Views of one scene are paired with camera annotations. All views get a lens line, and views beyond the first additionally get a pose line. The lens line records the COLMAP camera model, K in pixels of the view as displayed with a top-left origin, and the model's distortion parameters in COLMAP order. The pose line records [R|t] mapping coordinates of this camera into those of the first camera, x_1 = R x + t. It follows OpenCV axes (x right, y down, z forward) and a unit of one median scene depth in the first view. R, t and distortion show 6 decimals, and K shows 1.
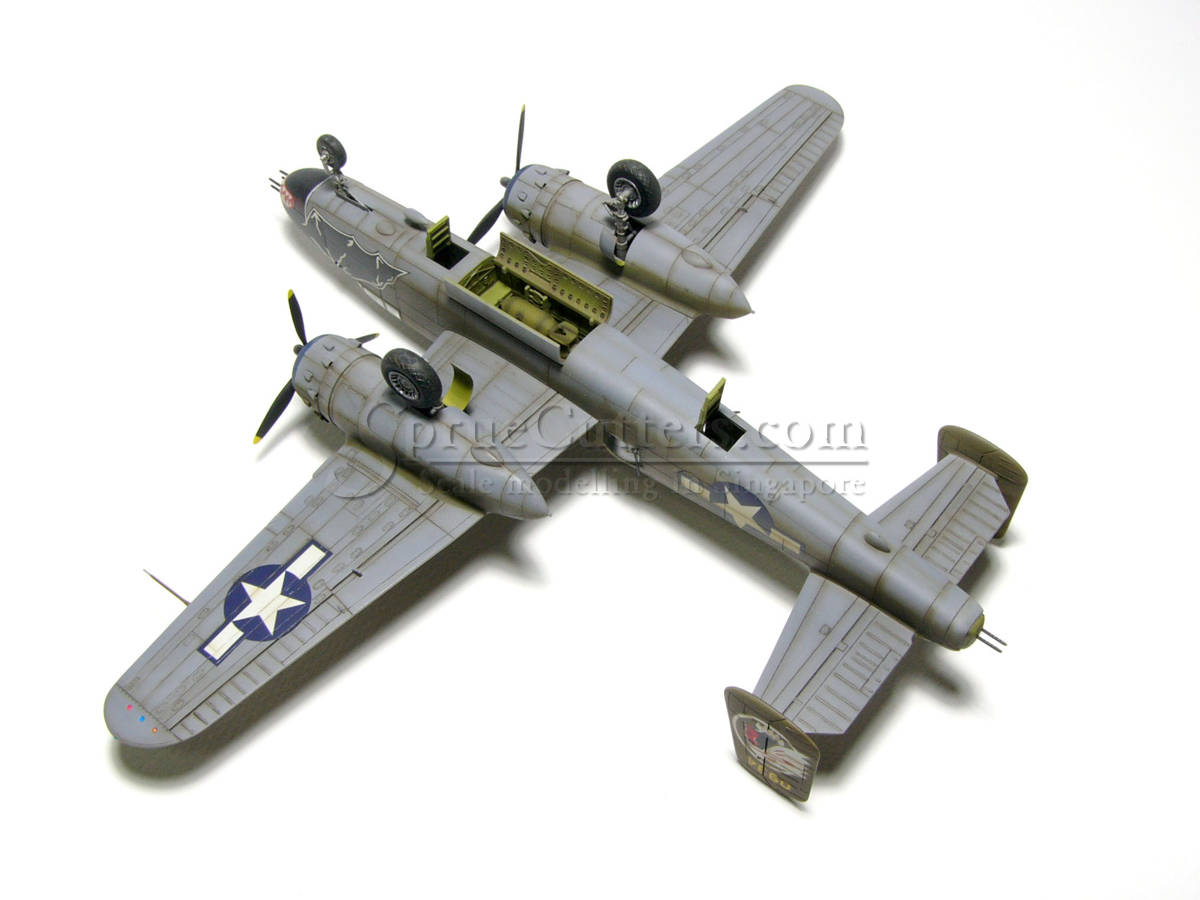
lens RADIAL K [[1410.0, 0, 606.9], [0, 1410.0, 452.8], [0, 0, 1]] dist [-0.186370, 0.000000]
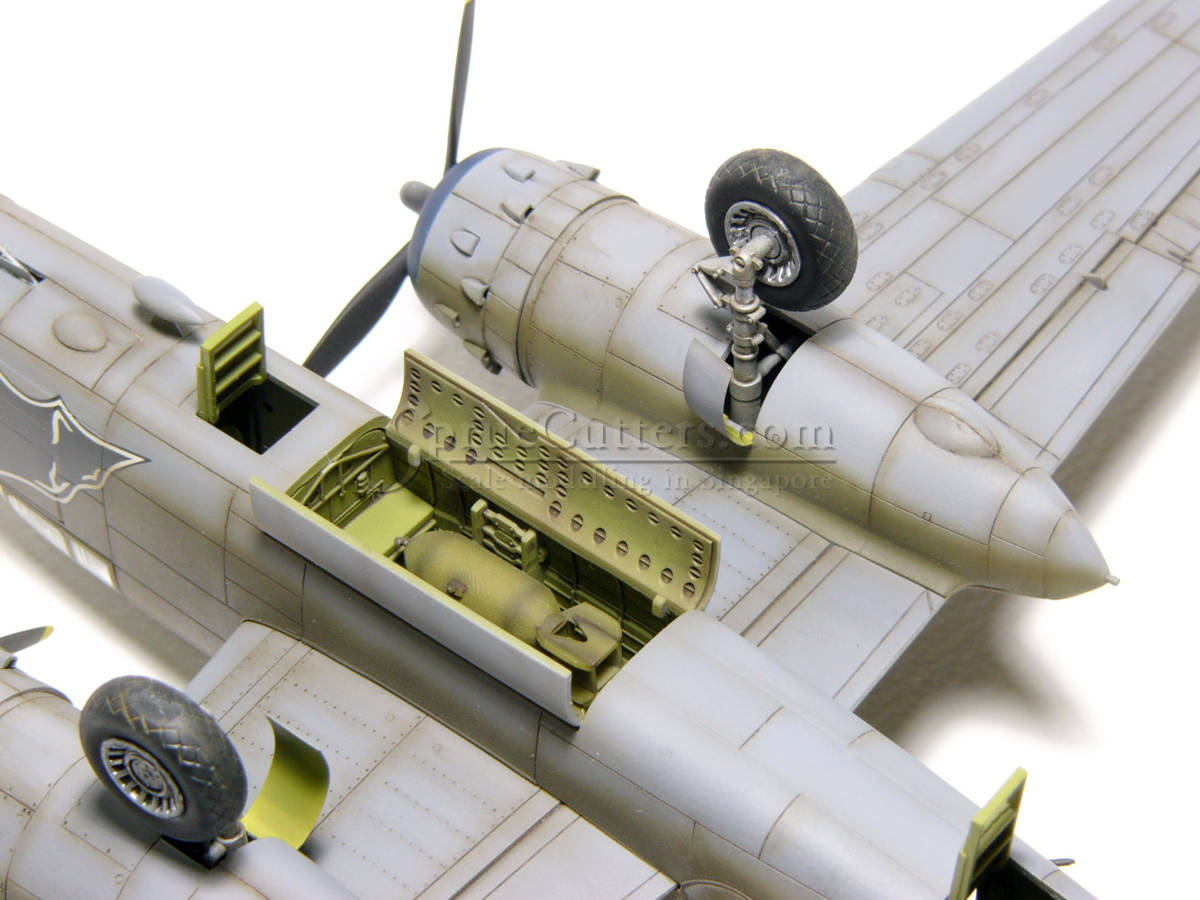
lens RADIAL K [[5130.0, 0, 599.5], [0, 5130.0, 448.9], [0, 0, 1]] dist [-0.261187, 0.000000]
pose [[0.999746, 0.009702, -0.020330, 0.000177], [-0.011889, 0.993818, -0.110382, 0.011484], [0.019133, 0.110596, 0.993681, -0.304940]]
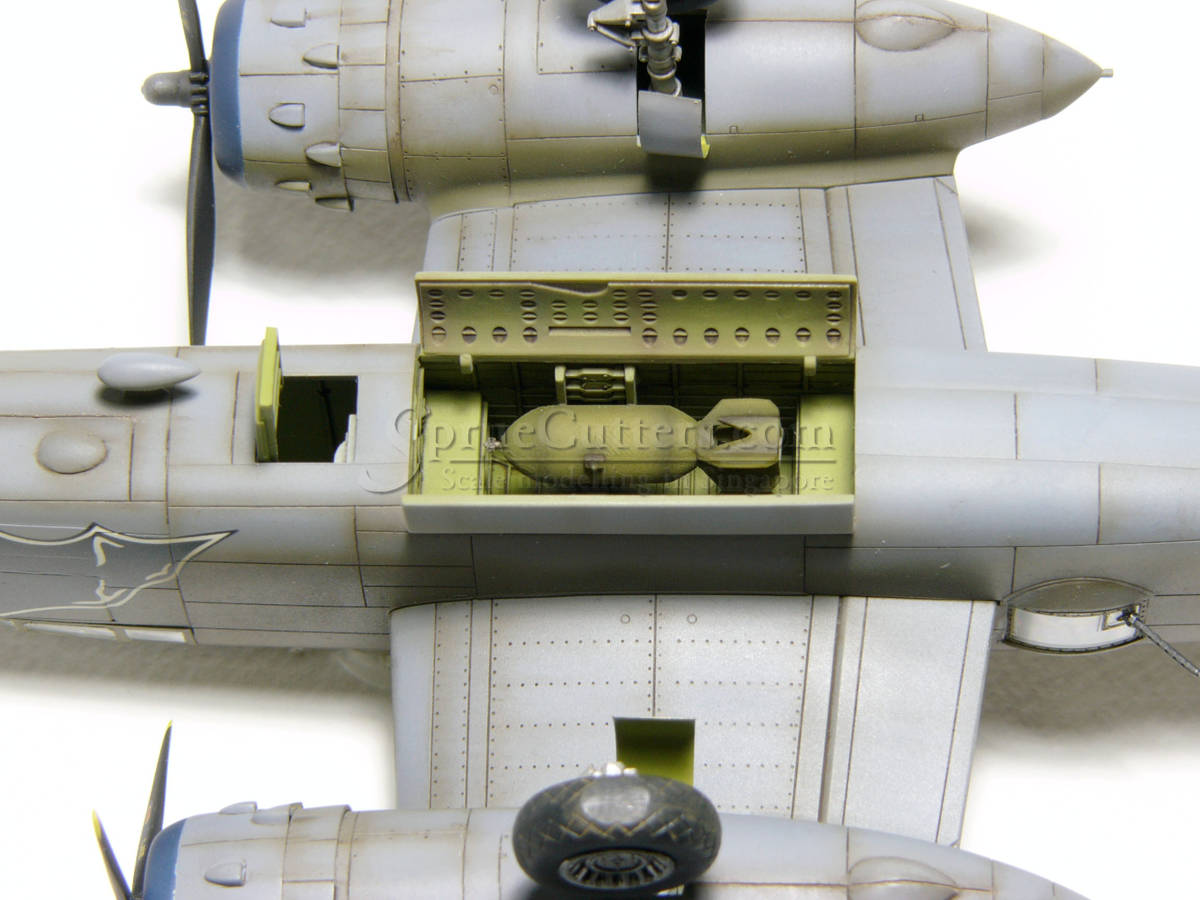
lens RADIAL K [[4542.5, 0, 600.0], [0, 4542.5, 449.4], [0, 0, 1]] dist [-0.309763, 0.000000]
pose [[0.796633, -0.550653, 0.249314, -0.340439], [0.505122, 0.832990, 0.225787, -0.354865], [-0.332007, -0.053936, 0.941734, -0.009904]]
